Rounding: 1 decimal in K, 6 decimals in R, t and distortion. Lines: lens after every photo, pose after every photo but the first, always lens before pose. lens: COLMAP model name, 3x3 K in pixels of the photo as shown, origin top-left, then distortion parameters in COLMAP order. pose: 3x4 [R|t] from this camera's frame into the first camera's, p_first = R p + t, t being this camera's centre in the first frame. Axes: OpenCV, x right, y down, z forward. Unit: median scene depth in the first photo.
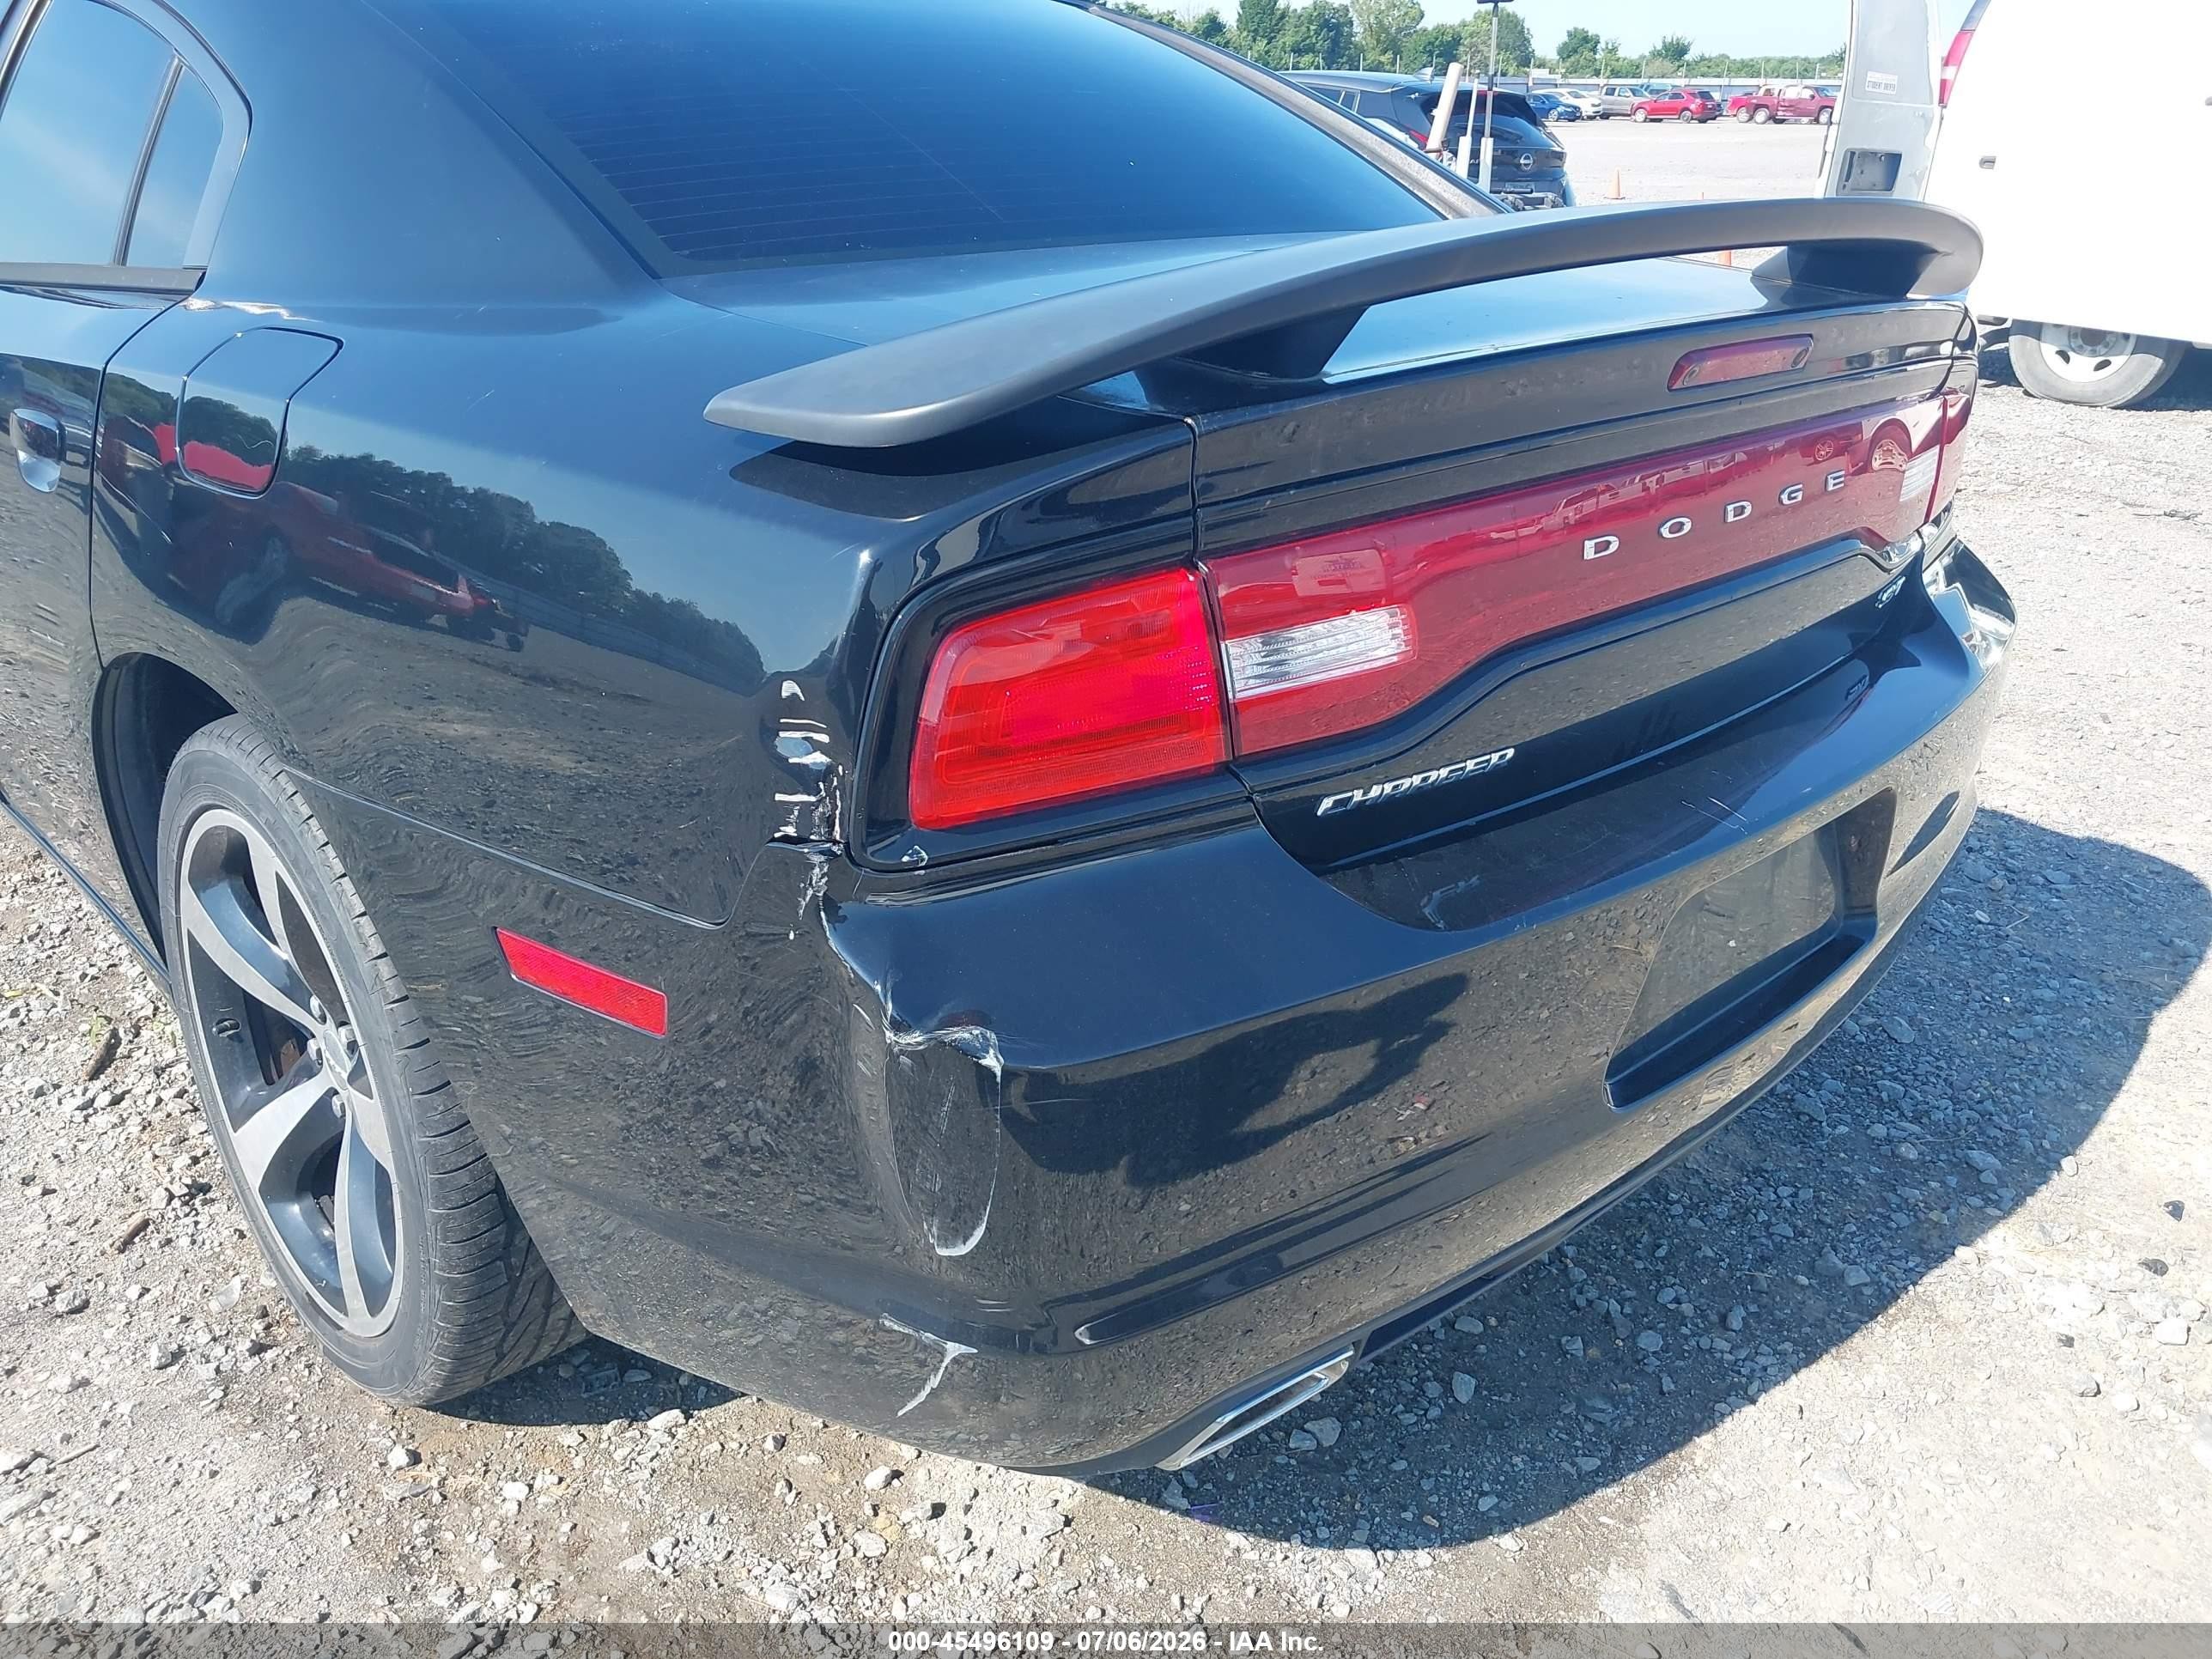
lens RADIAL K [[1764.5, 0, 1137.2], [0, 1764.5, 824.7], [0, 0, 1]] dist [0.010443, -0.010836]
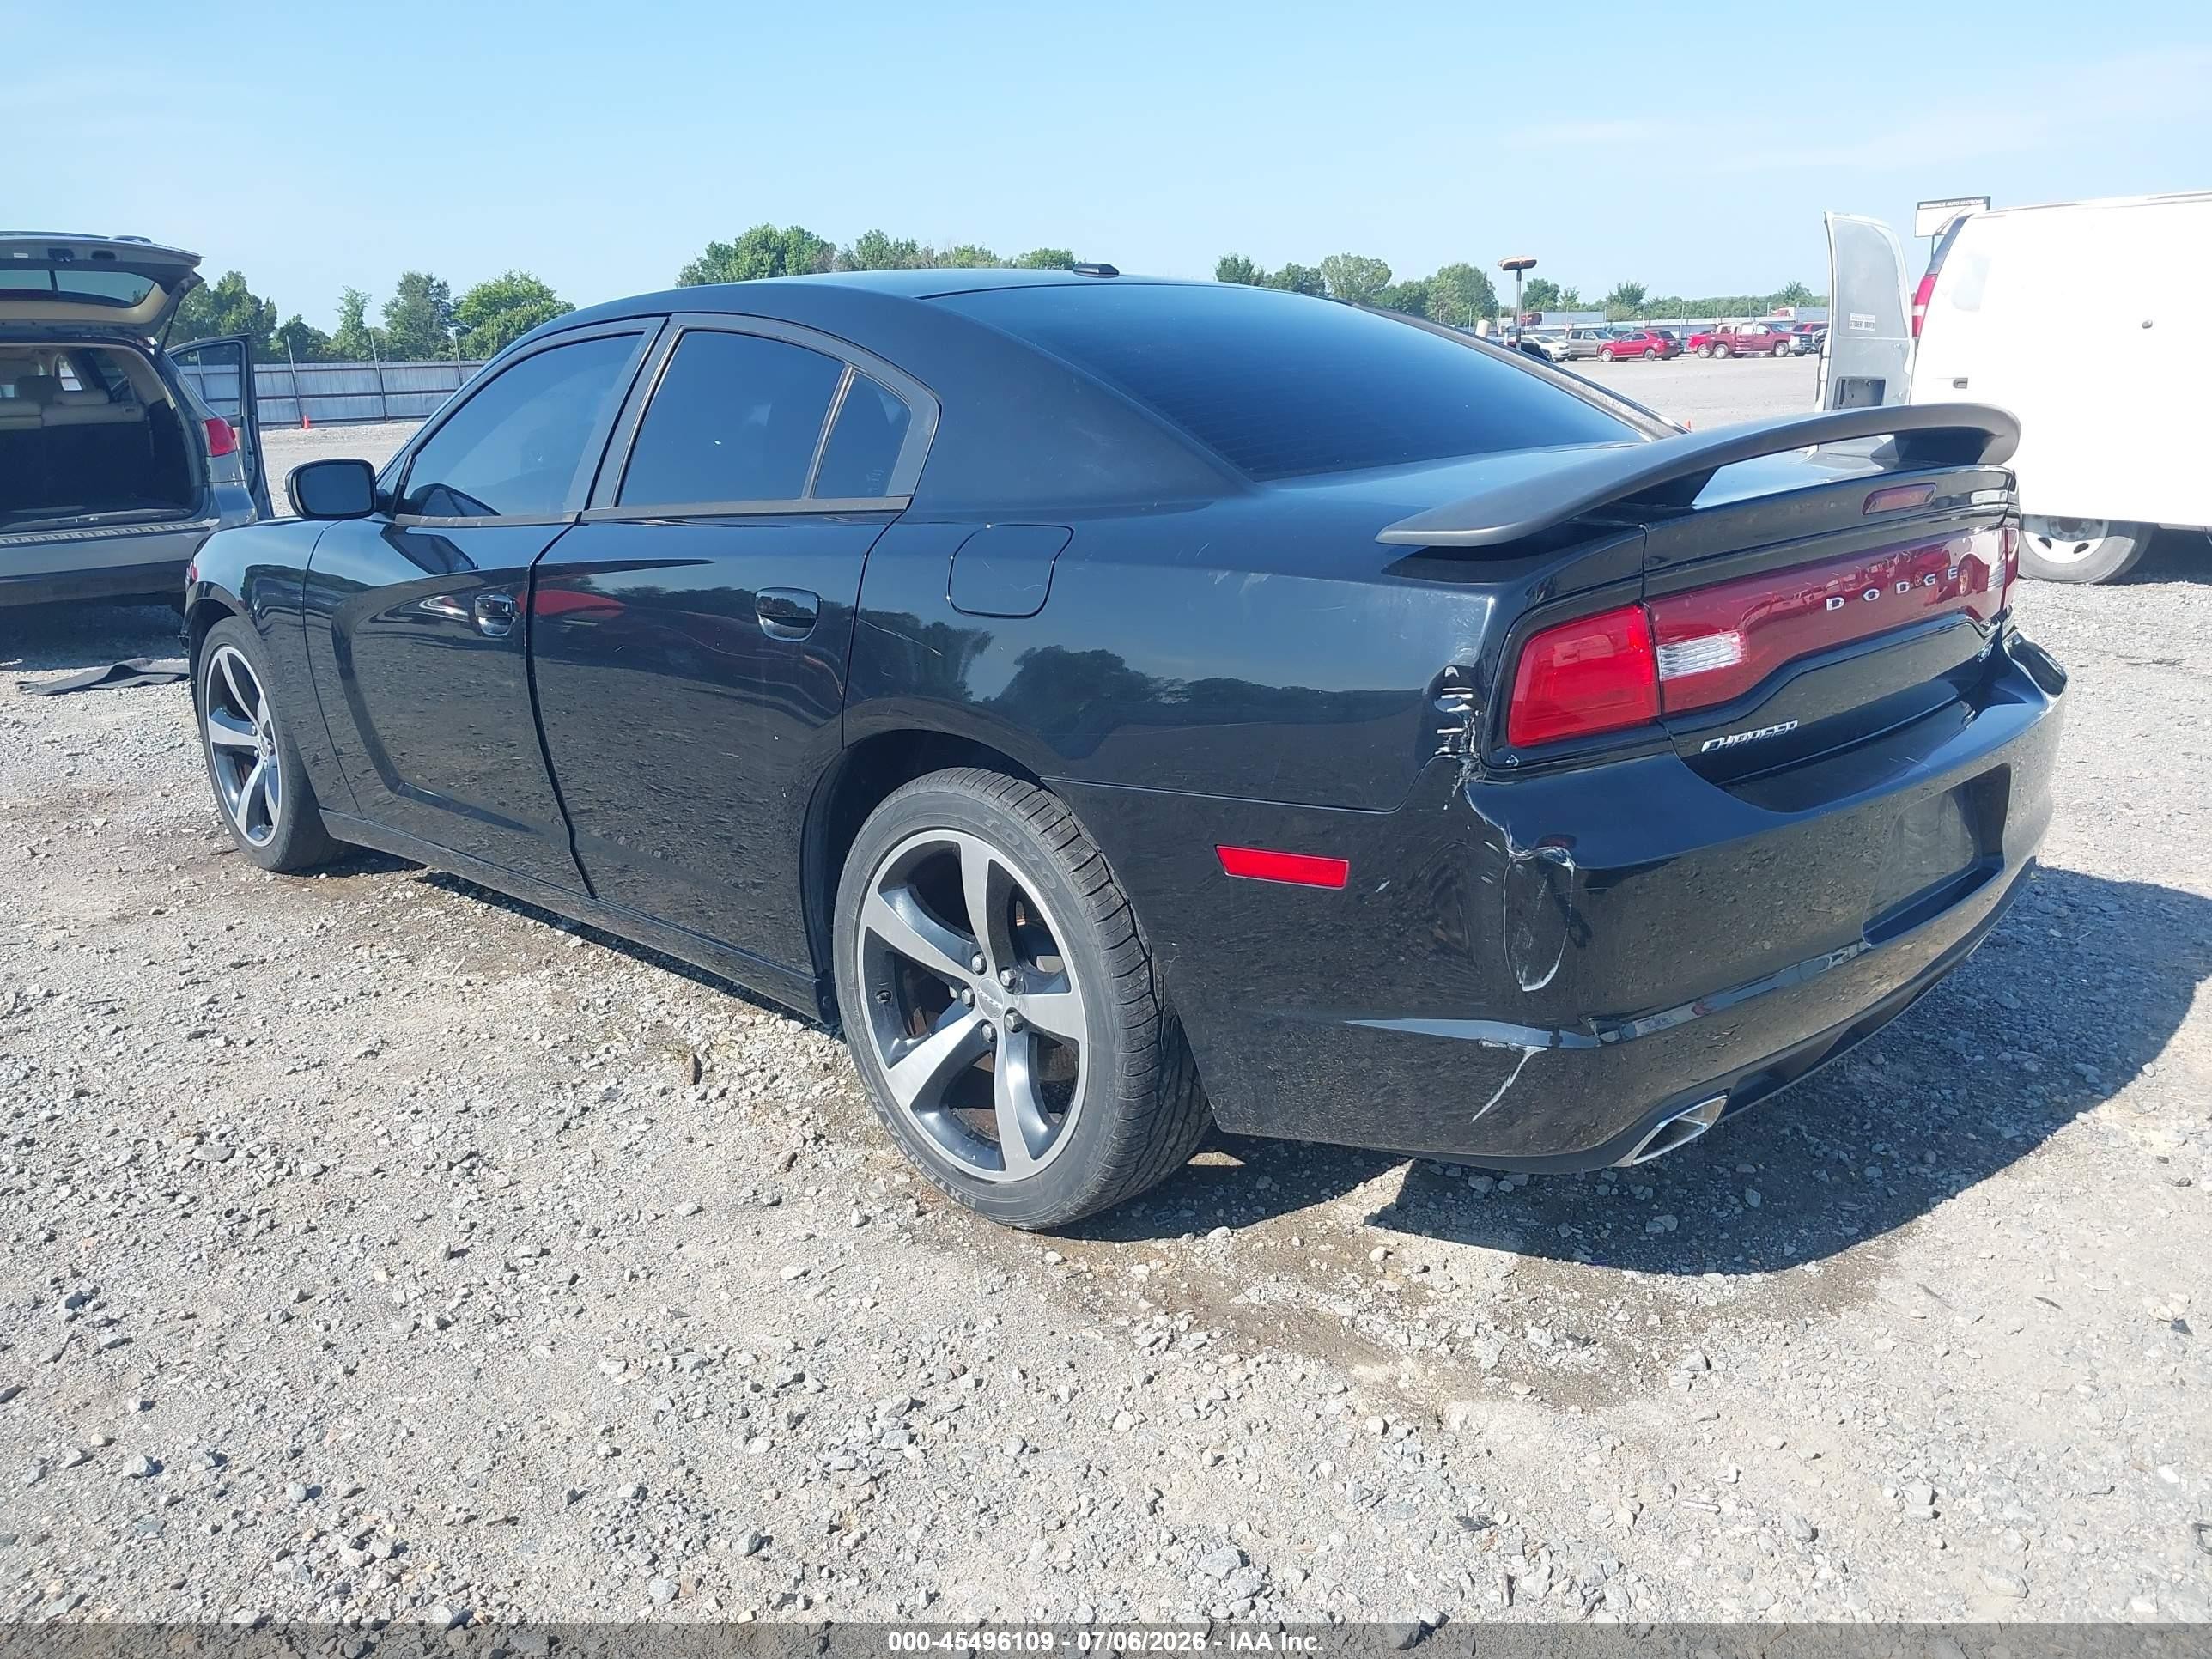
lens RADIAL K [[1764.5, 0, 1137.2], [0, 1764.5, 824.7], [0, 0, 1]] dist [0.010443, -0.010836]
pose [[0.999001, -0.044681, -0.000767, -0.282927], [0.044182, 0.990131, -0.133001, 0.169812], [0.006702, 0.132834, 0.991116, -0.448468]]
